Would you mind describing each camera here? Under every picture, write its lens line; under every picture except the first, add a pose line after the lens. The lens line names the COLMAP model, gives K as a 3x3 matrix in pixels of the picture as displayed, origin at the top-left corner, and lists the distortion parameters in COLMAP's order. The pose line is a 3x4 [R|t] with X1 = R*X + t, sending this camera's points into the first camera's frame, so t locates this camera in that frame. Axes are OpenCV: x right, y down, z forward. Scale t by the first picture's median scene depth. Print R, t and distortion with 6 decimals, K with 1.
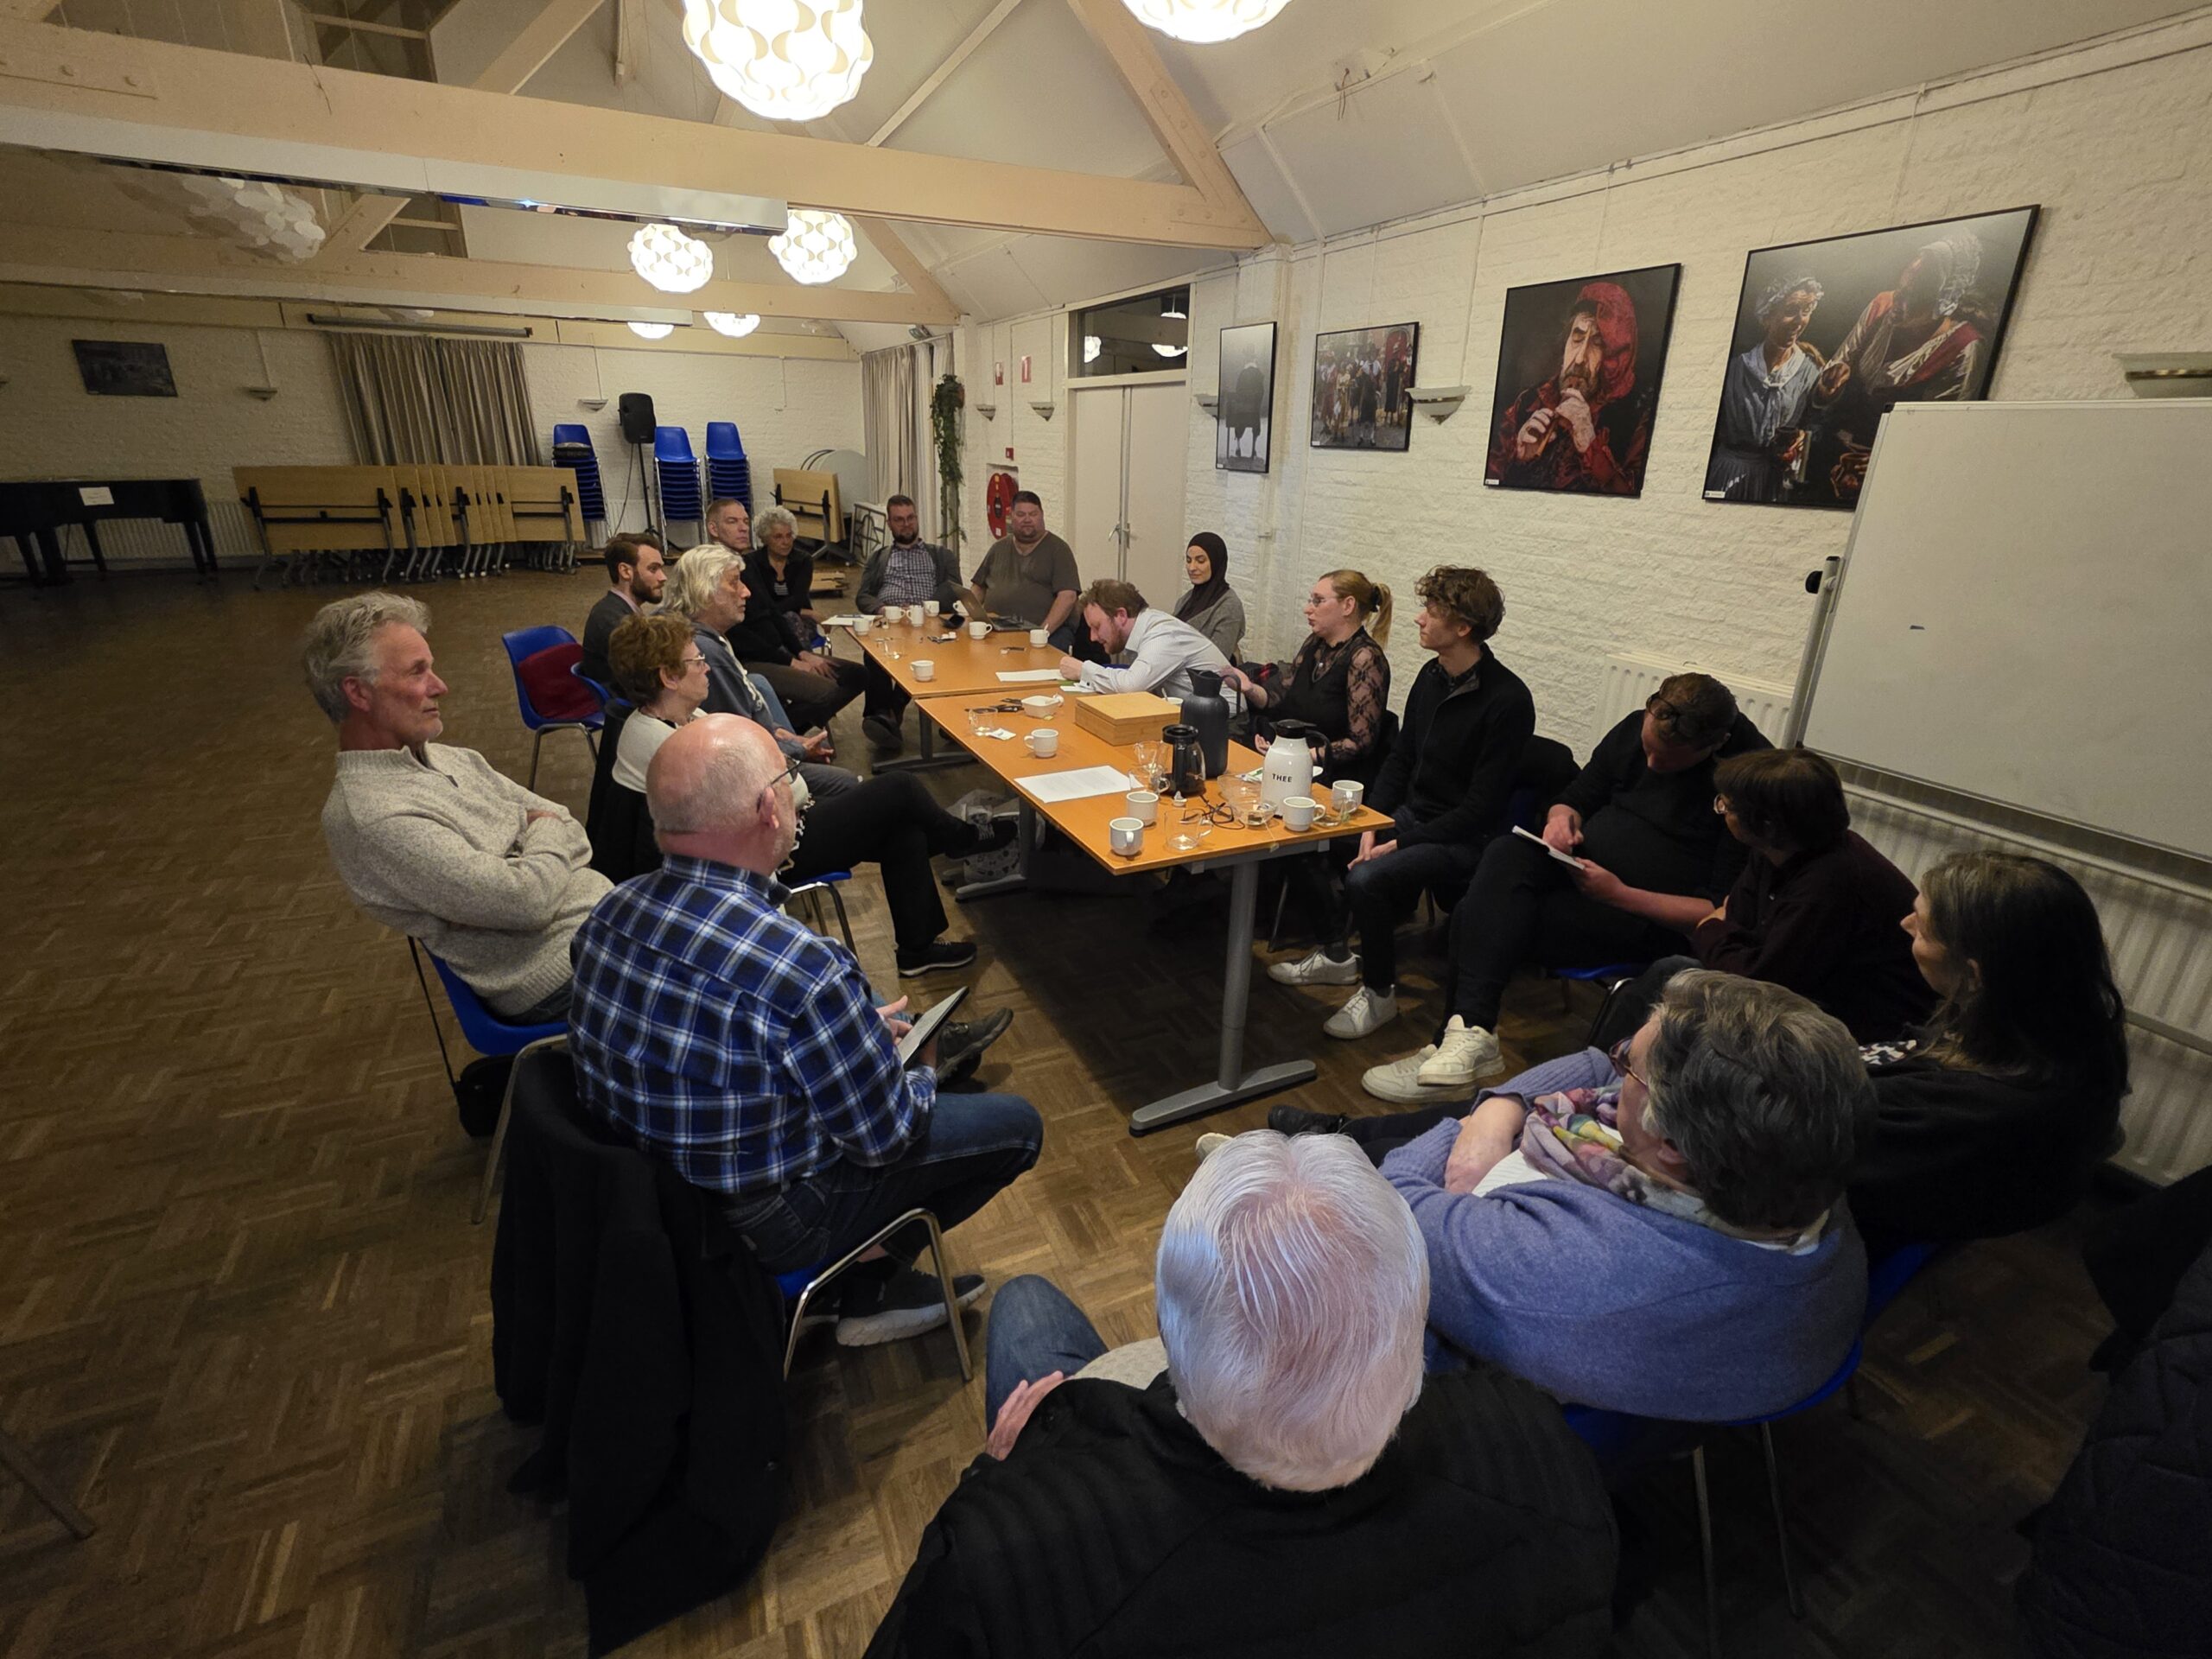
lens RADIAL K [[1011.8, 0, 1109.8], [0, 1011.8, 818.7], [0, 0, 1]] dist [-0.001516, -0.000443]
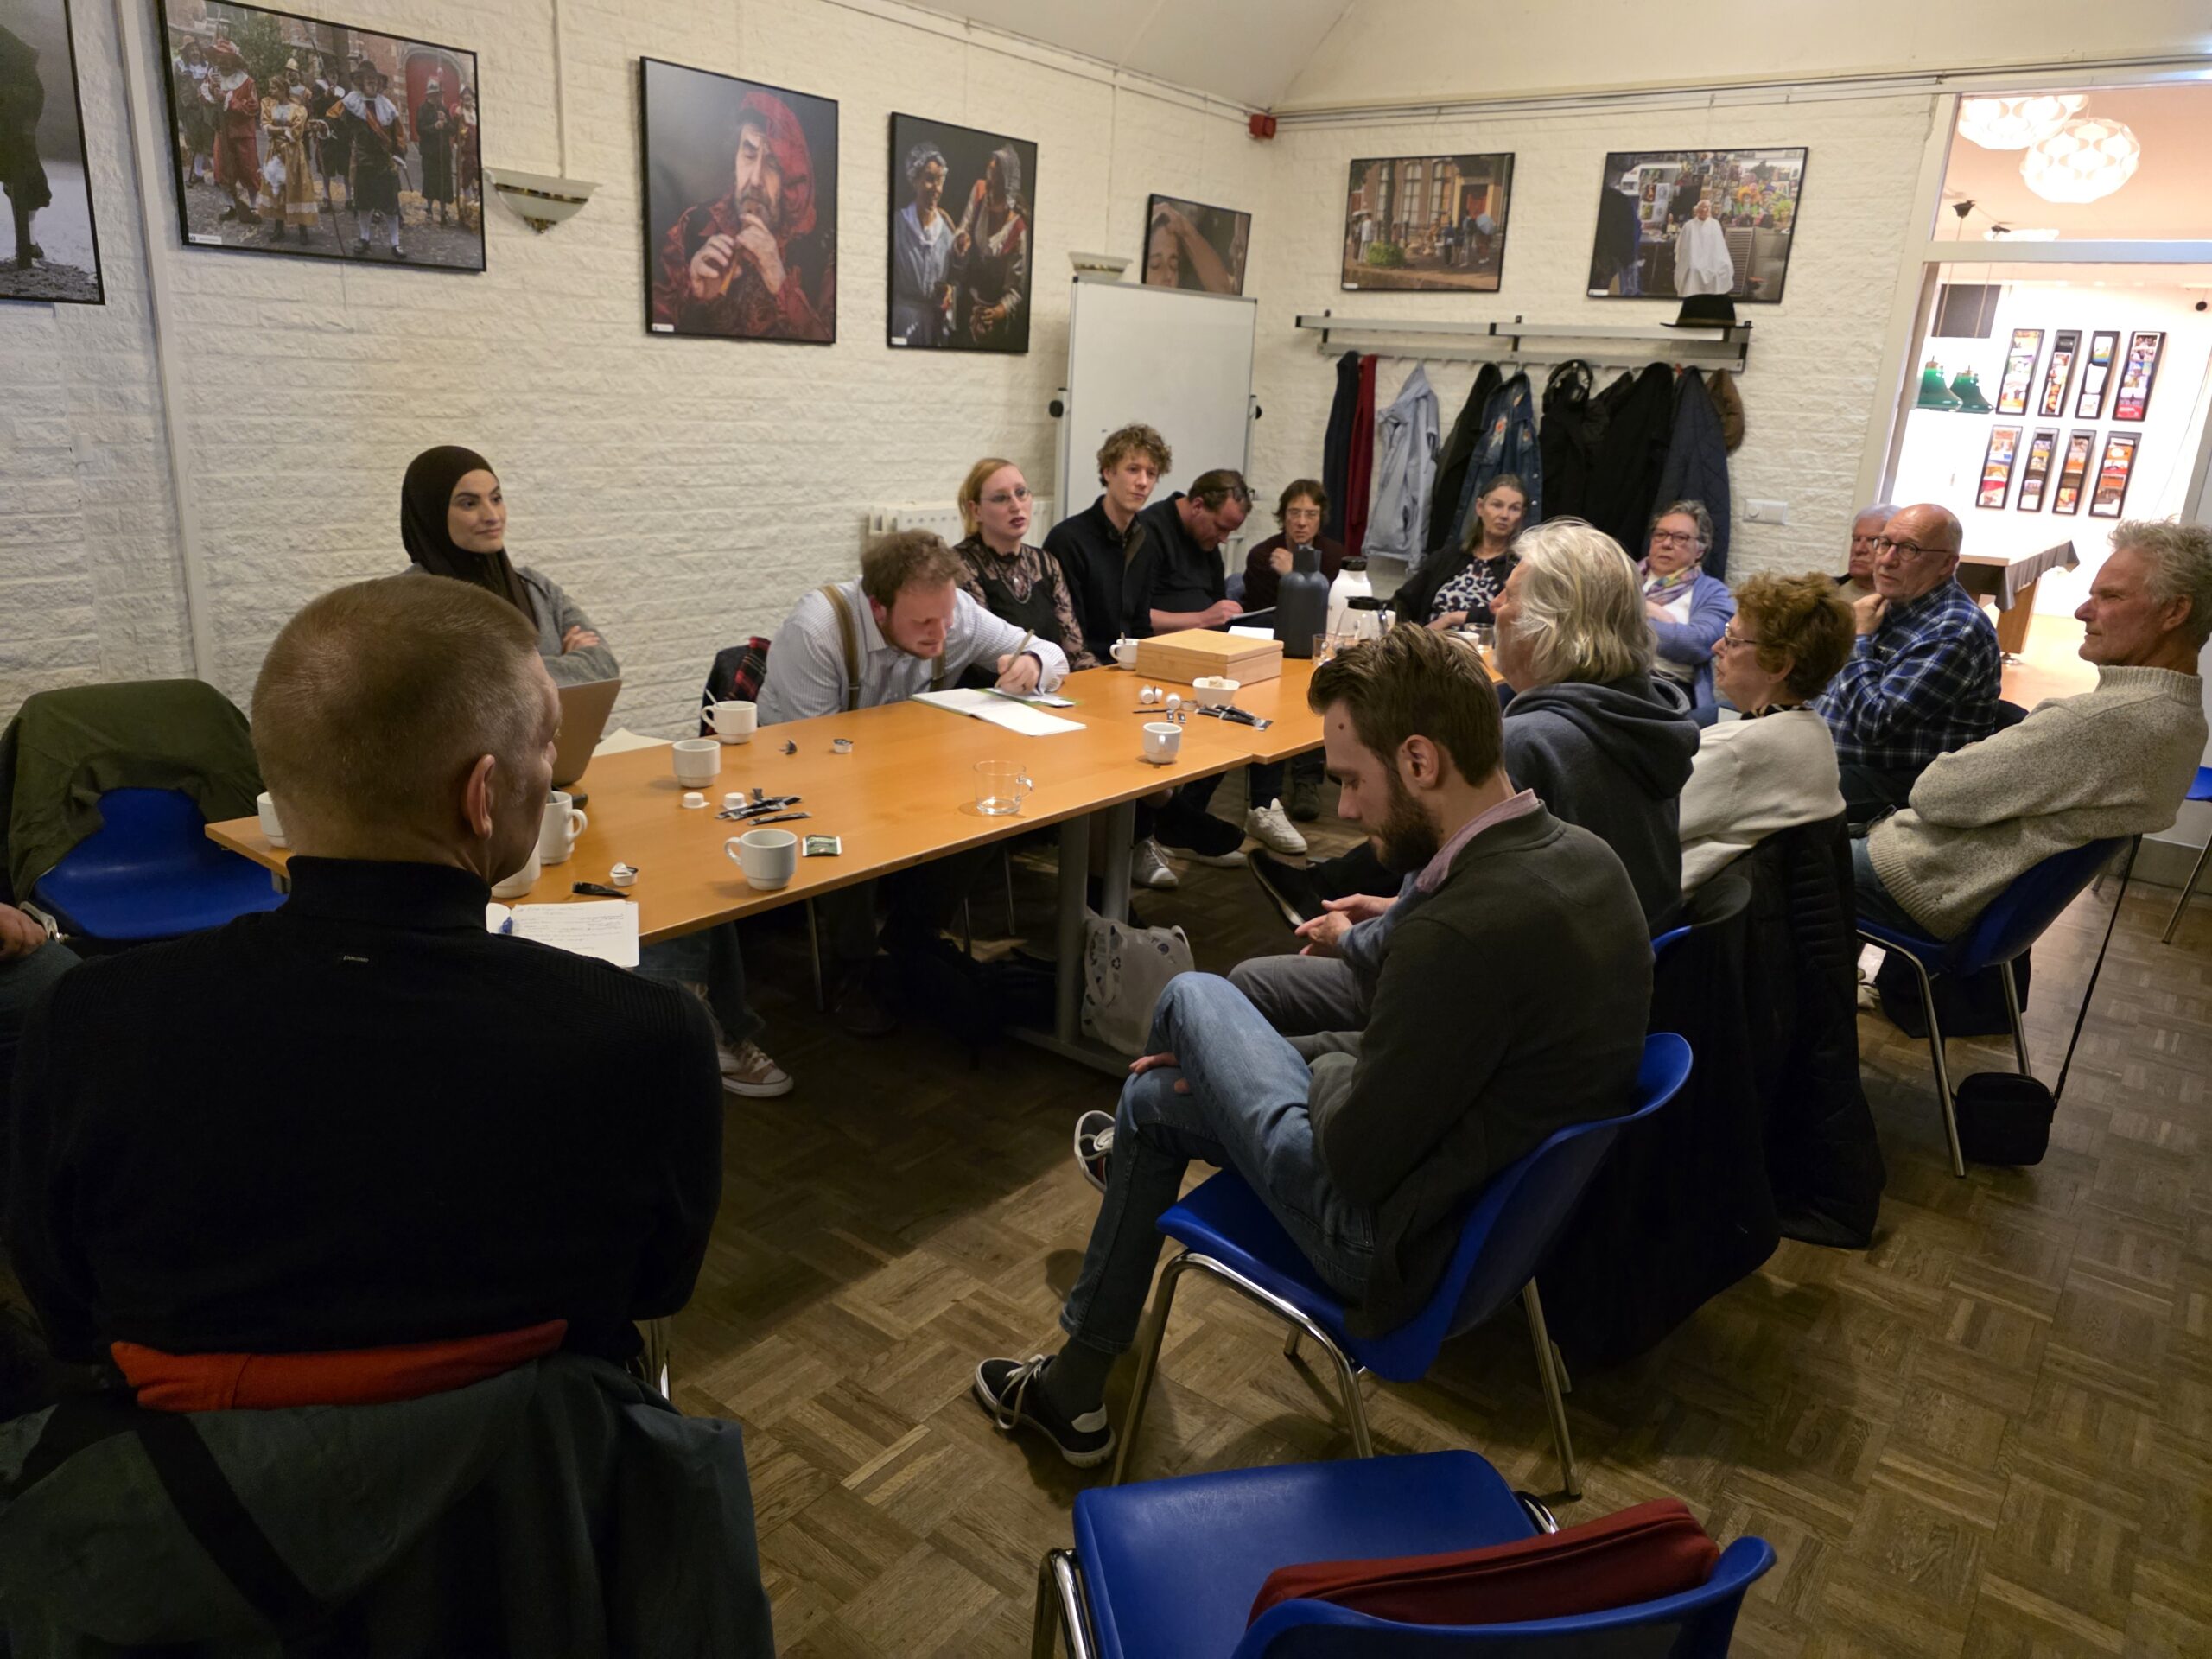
lens RADIAL K [[1483.3, 0, 1105.8], [0, 1483.3, 827.2], [0, 0, 1]] dist [-0.009275, -0.003101]
pose [[-0.454528, -0.316337, 0.832667, -0.780287], [0.246806, 0.853483, 0.458969, -0.453586], [-0.855857, 0.414122, -0.309859, 1.254839]]
